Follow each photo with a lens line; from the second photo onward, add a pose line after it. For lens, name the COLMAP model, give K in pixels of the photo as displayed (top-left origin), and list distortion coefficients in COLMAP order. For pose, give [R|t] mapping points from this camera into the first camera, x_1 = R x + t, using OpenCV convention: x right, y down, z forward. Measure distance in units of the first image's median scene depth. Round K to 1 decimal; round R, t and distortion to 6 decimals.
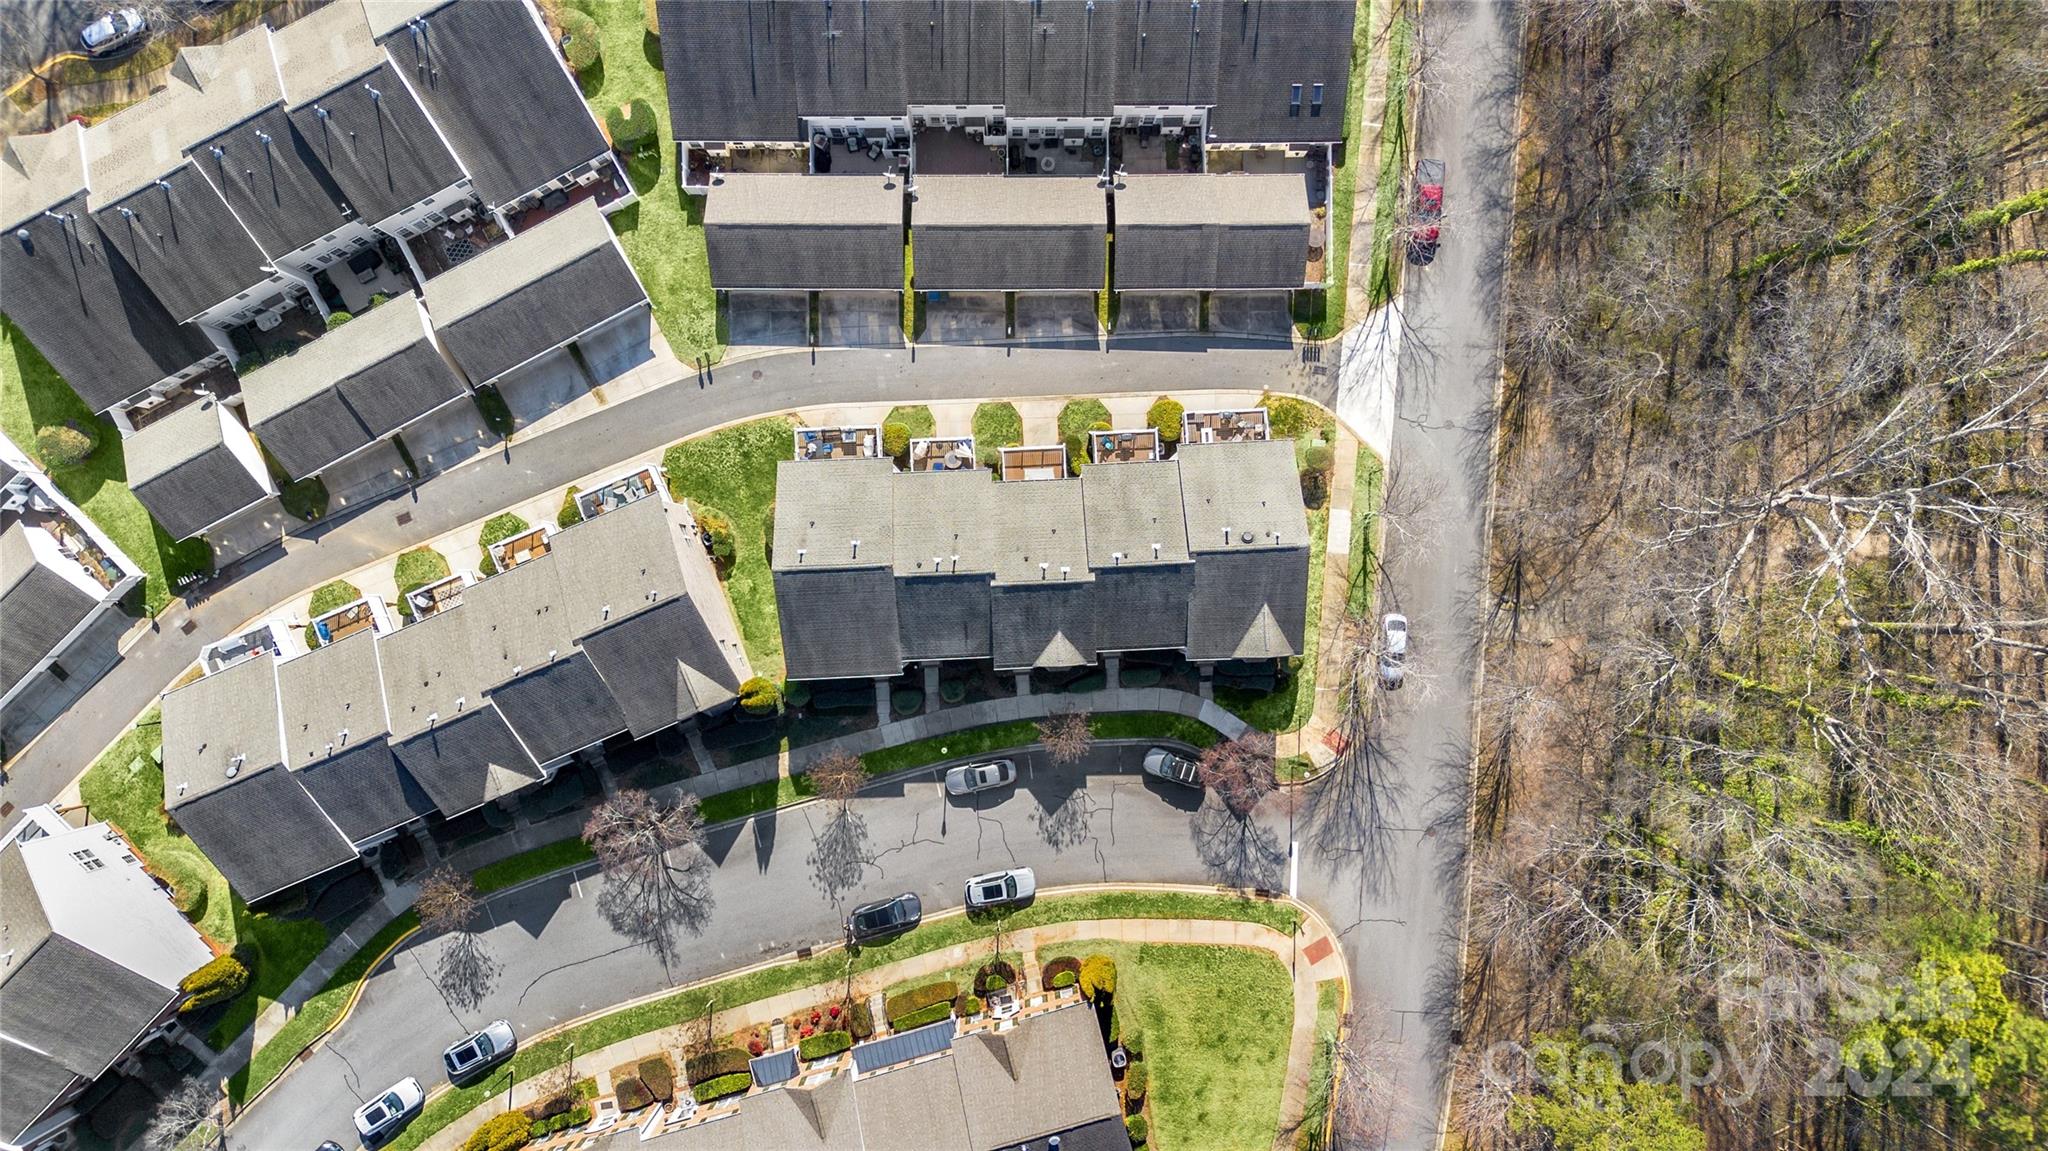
lens RADIAL K [[1446.3, 0, 1026.0], [0, 1446.3, 575.0], [0, 0, 1]] dist [0.083978, -0.083559]
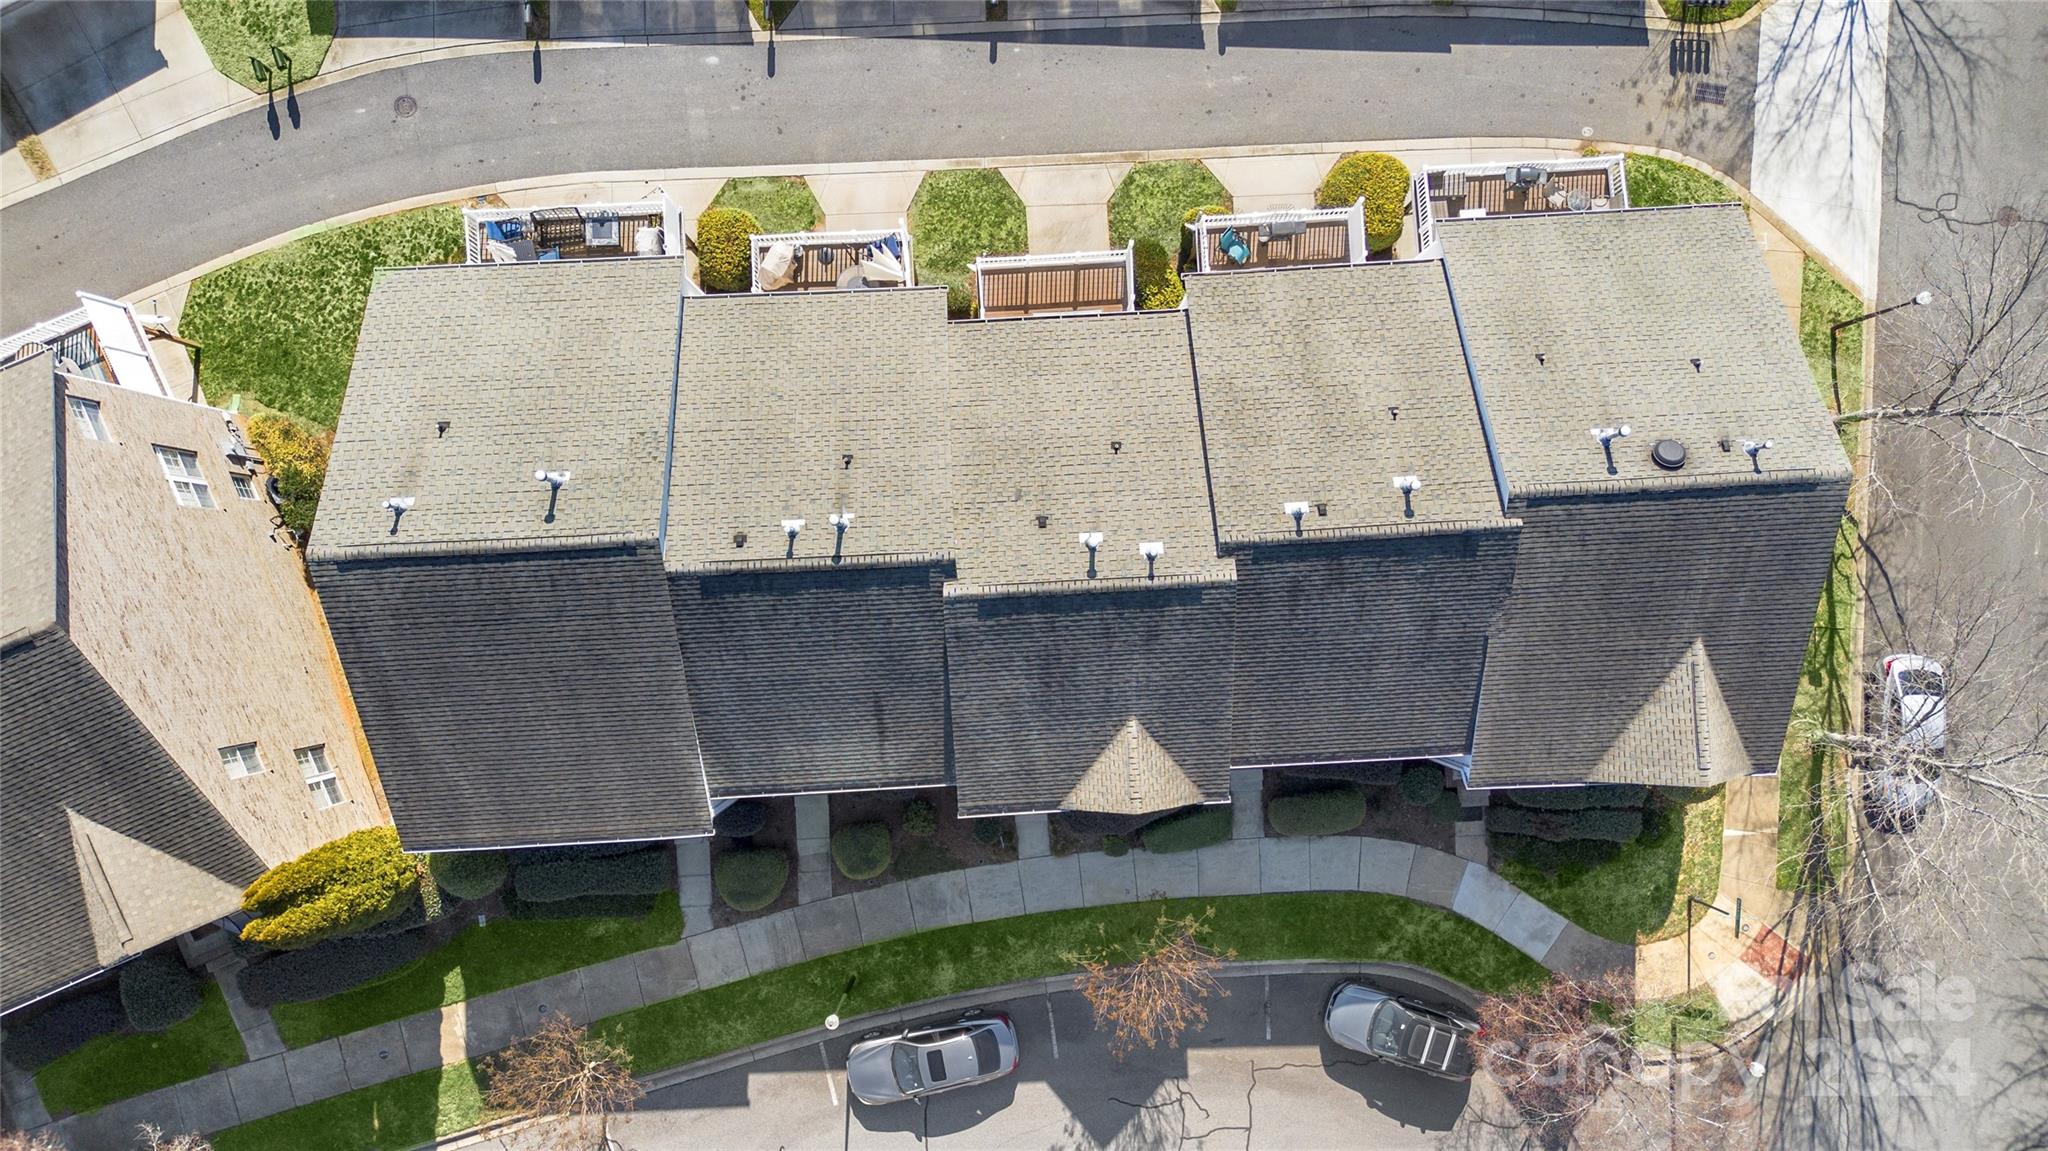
lens RADIAL K [[1446.3, 0, 1025.0], [0, 1446.3, 577.9], [0, 0, 1]] dist [0.083978, -0.083559]
pose [[0.999969, -0.007823, -0.001003, -0.003416], [0.007822, 0.999969, -0.001308, 0.003252], [0.001014, 0.001300, 0.999999, 0.581302]]
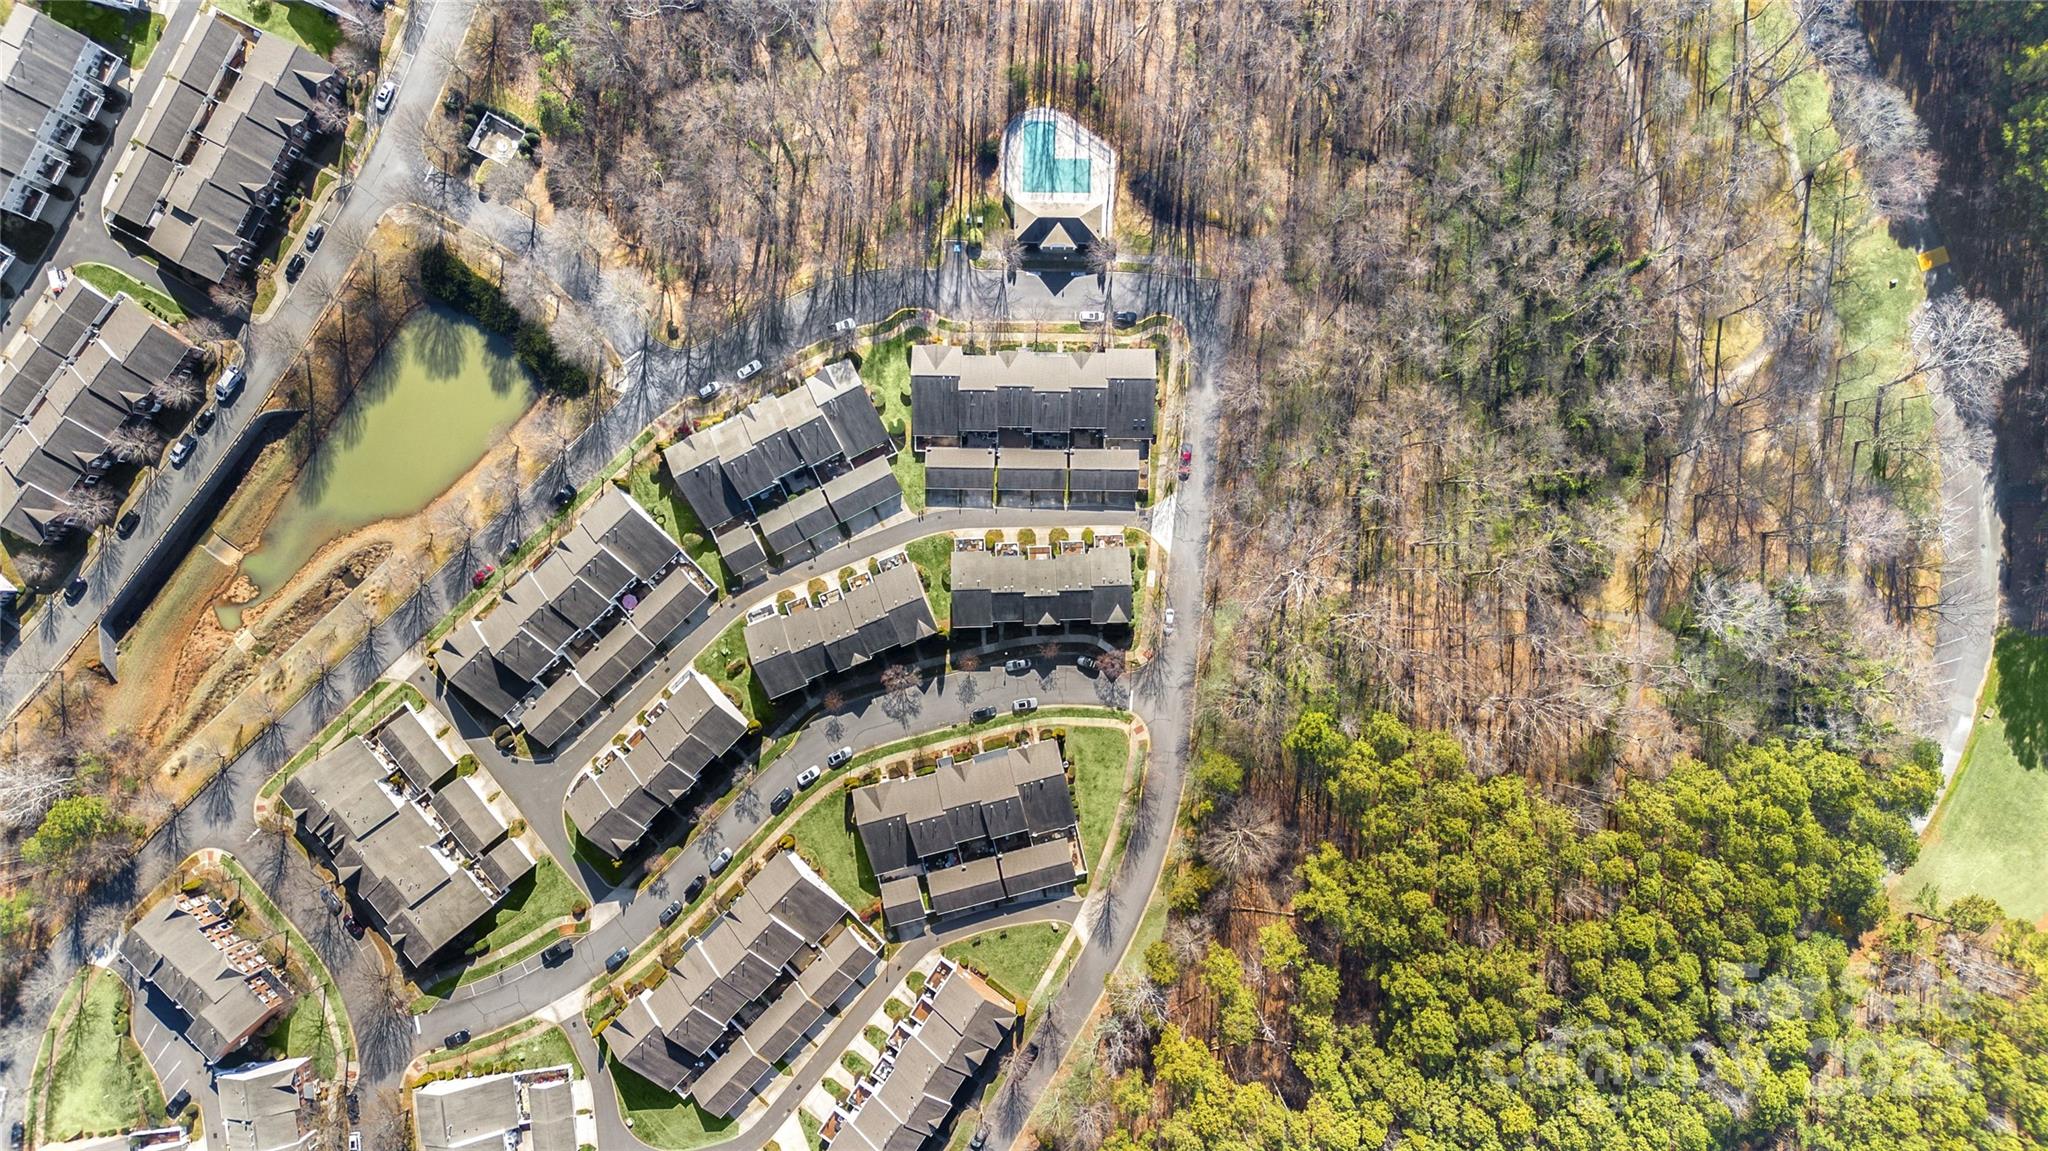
lens RADIAL K [[1446.3, 0, 1020.6], [0, 1446.3, 580.4], [0, 0, 1]] dist [0.083978, -0.083559]
pose [[0.999743, 0.017949, -0.013818, 0.008367], [-0.017865, 0.999821, 0.006173, -0.039901], [0.013927, -0.005924, 0.999885, -1.773302]]
